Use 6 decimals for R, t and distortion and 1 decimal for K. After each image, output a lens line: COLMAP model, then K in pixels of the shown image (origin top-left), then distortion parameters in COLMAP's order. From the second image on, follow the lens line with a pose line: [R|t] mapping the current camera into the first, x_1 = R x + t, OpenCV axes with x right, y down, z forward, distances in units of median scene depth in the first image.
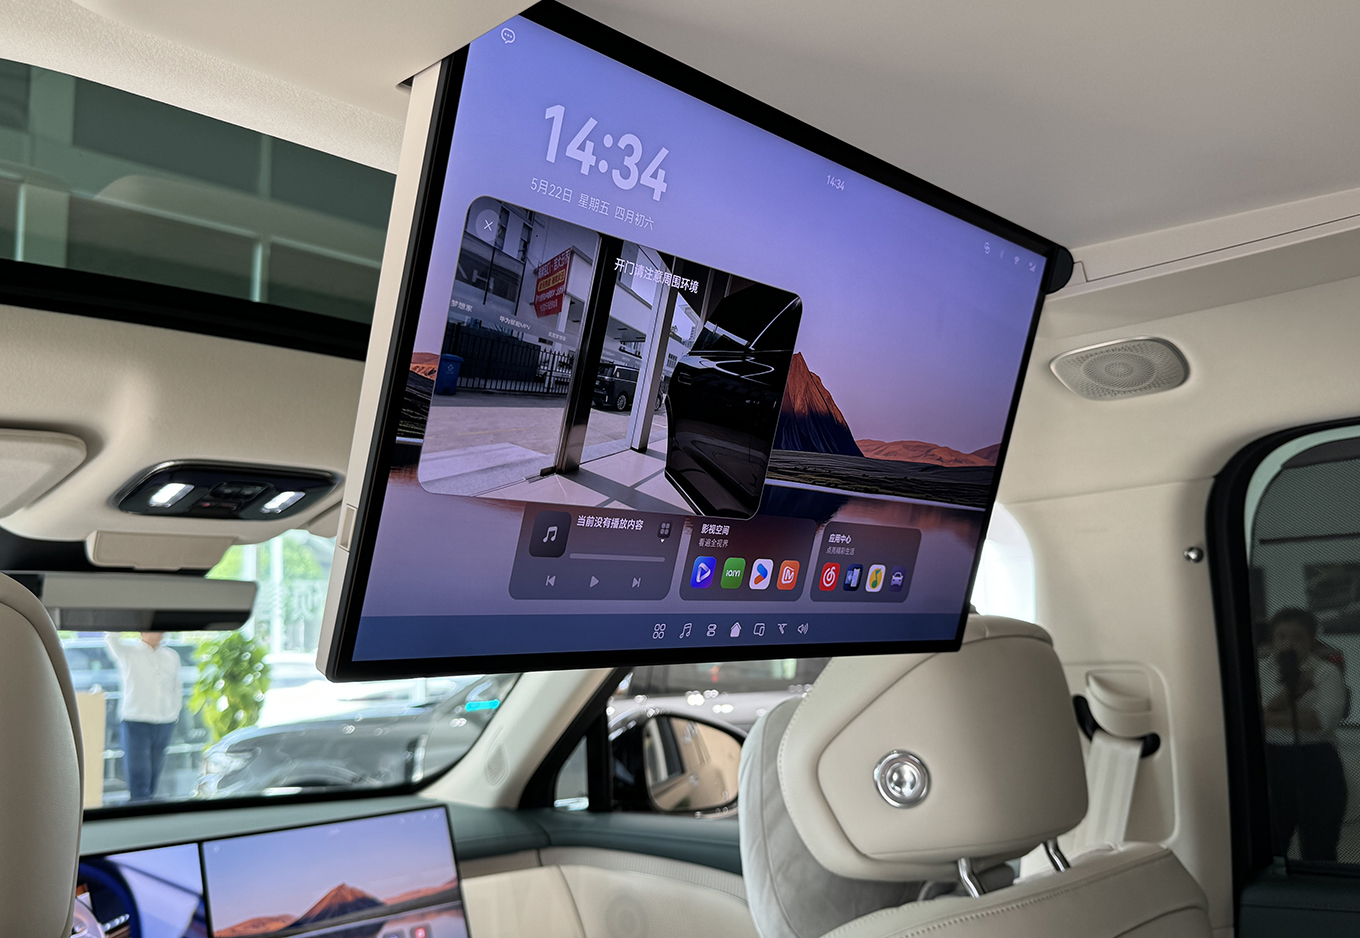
lens RADIAL K [[1273.4, 0, 676.6], [0, 1273.4, 467.9], [0, 0, 1]] dist [0.015477, 0.000000]
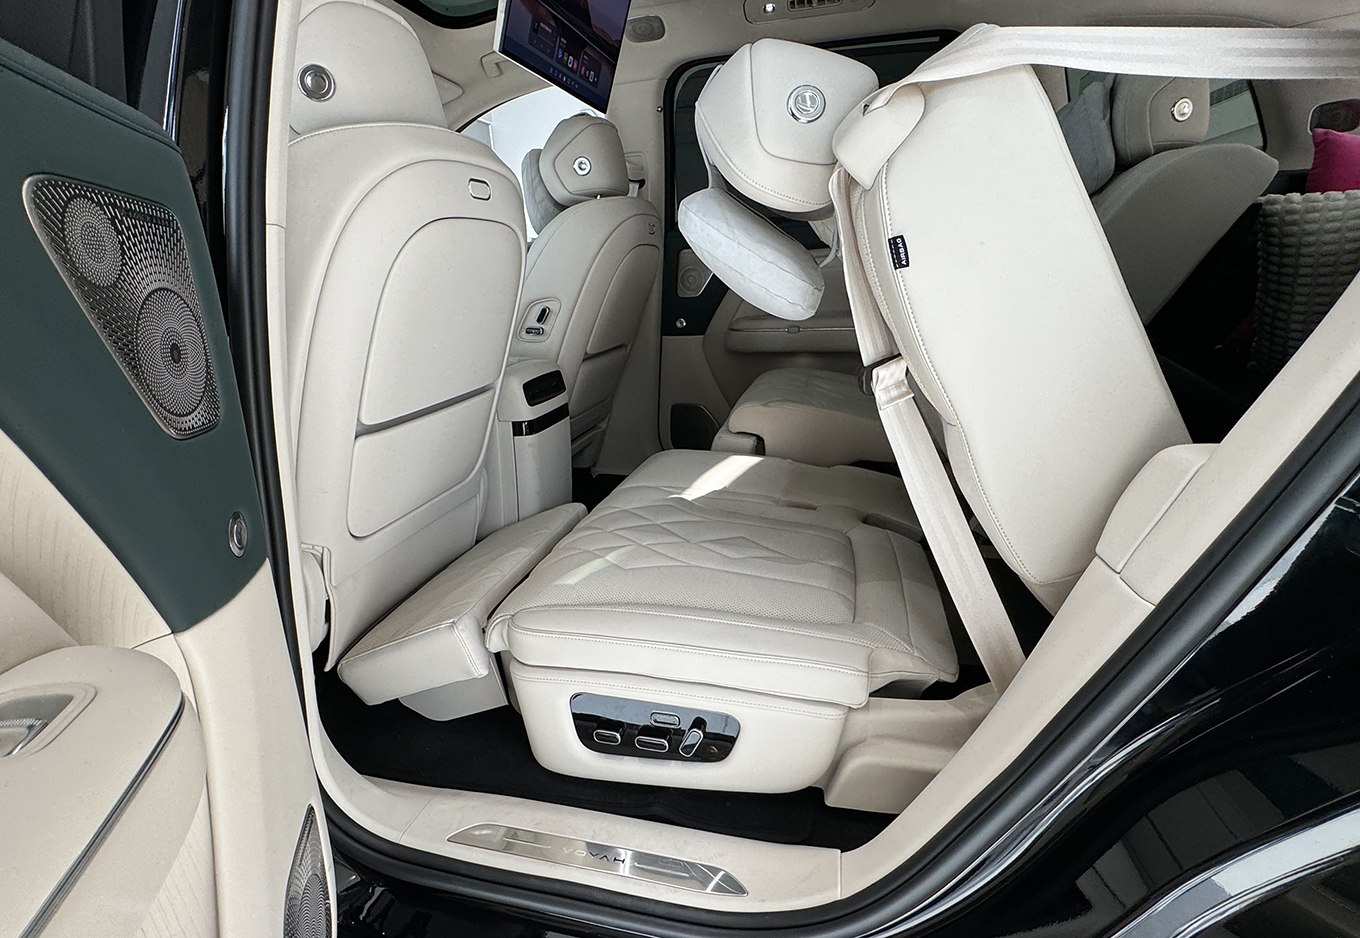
lens RADIAL K [[686.8, 0, 675.0], [0, 686.8, 480.0], [0, 0, 1]] dist [-0.001272, -0.001432]
pose [[0.880770, -0.147751, 0.449905, -0.673395], [-0.049639, 0.916038, 0.398009, 0.360106], [-0.470936, -0.372887, 0.799484, -1.015956]]
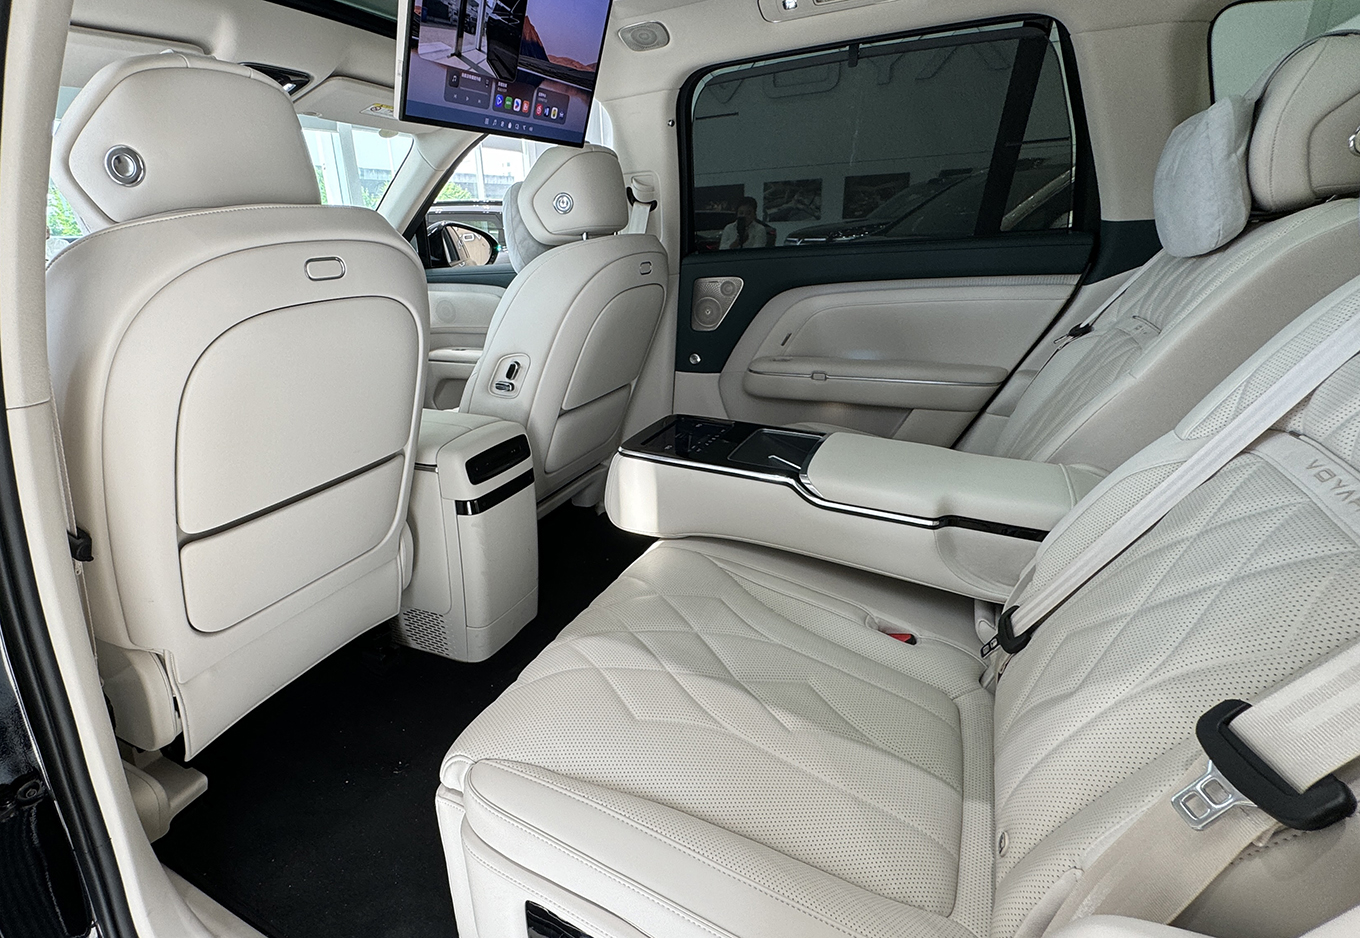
lens RADIAL K [[686.8, 0, 616.9], [0, 686.8, 478.9], [0, 0, 1]] dist [-0.001272, -0.001432]
pose [[0.966157, -0.104385, 0.235891, -0.173746], [-0.015635, 0.889087, 0.457471, 0.120723], [-0.257481, -0.445677, 0.857366, -0.800584]]
